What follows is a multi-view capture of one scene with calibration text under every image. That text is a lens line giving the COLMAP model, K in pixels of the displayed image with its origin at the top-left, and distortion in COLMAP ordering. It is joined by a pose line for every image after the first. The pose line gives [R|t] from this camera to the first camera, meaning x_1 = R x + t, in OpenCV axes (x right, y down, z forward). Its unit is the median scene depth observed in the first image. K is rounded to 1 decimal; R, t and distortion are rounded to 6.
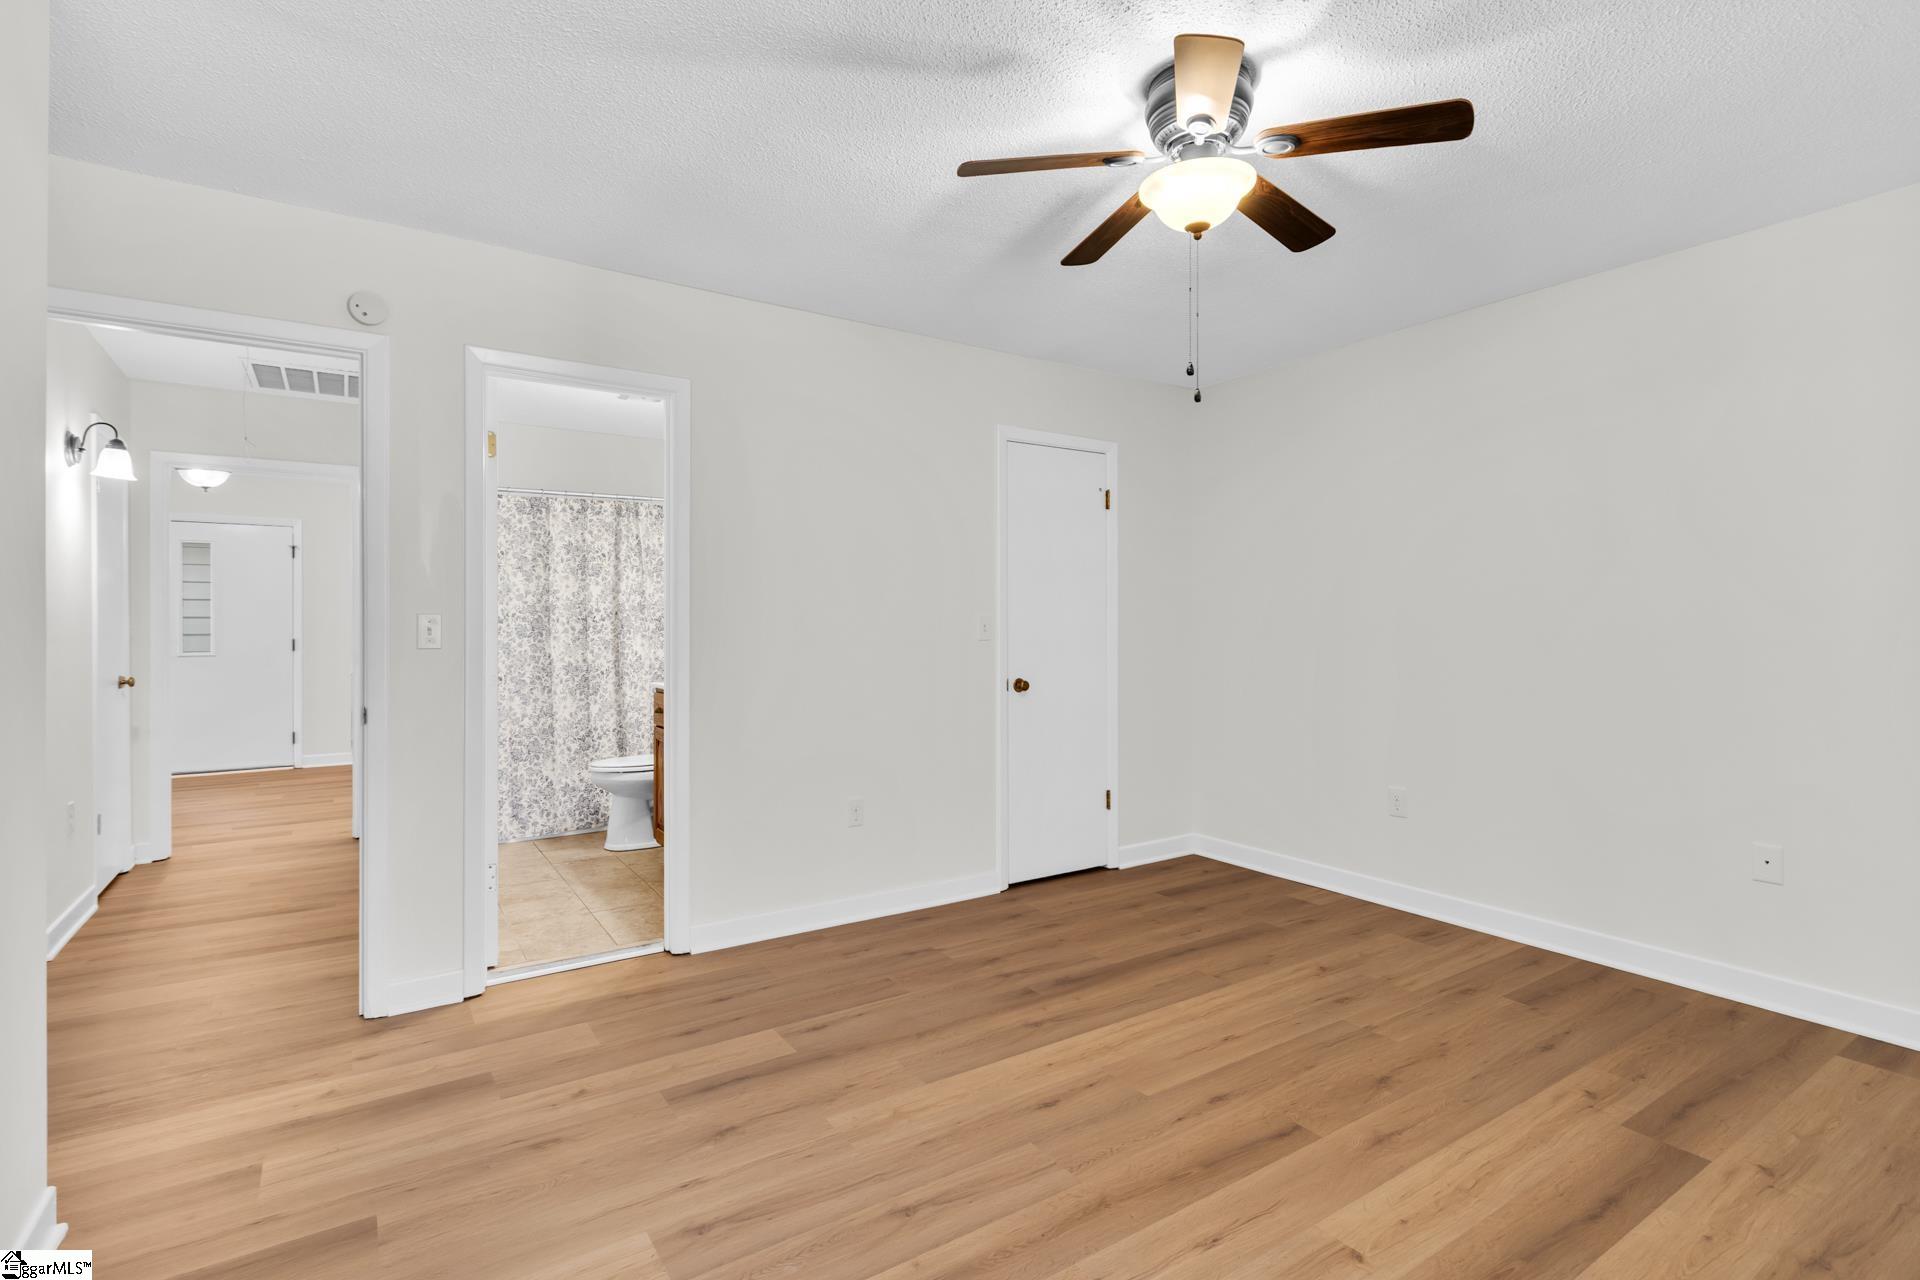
lens RADIAL K [[893.4, 0, 962.2], [0, 893.4, 627.1], [0, 0, 1]] dist [0.002395, 0.000598]
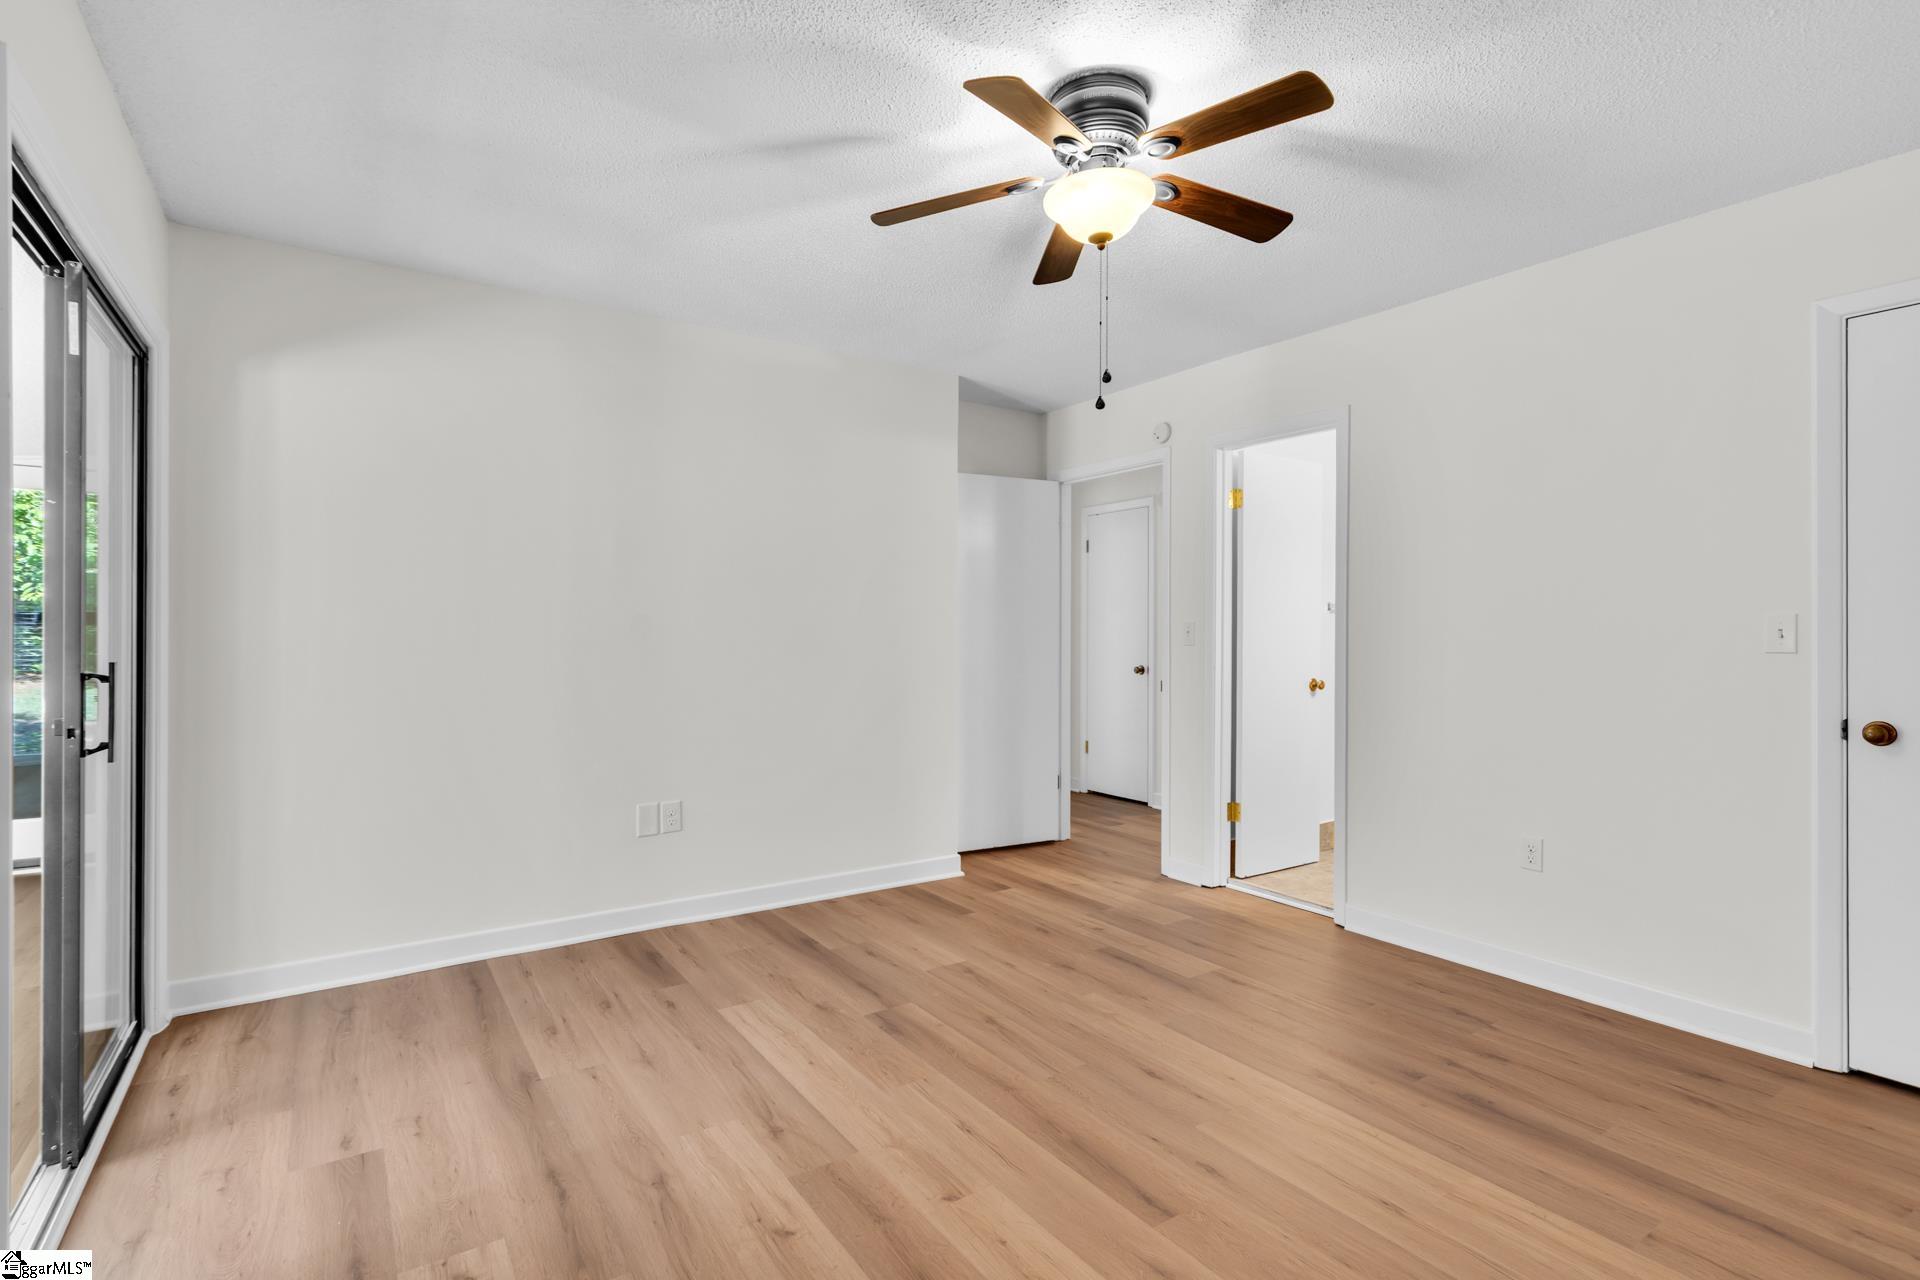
lens RADIAL K [[893.4, 0, 962.2], [0, 893.4, 627.1], [0, 0, 1]] dist [0.002395, 0.000598]
pose [[0.032849, -0.003367, -0.999455, 0.951193], [-0.002340, 0.999991, -0.003445, -0.000182], [0.999458, 0.002452, 0.032841, 0.598735]]
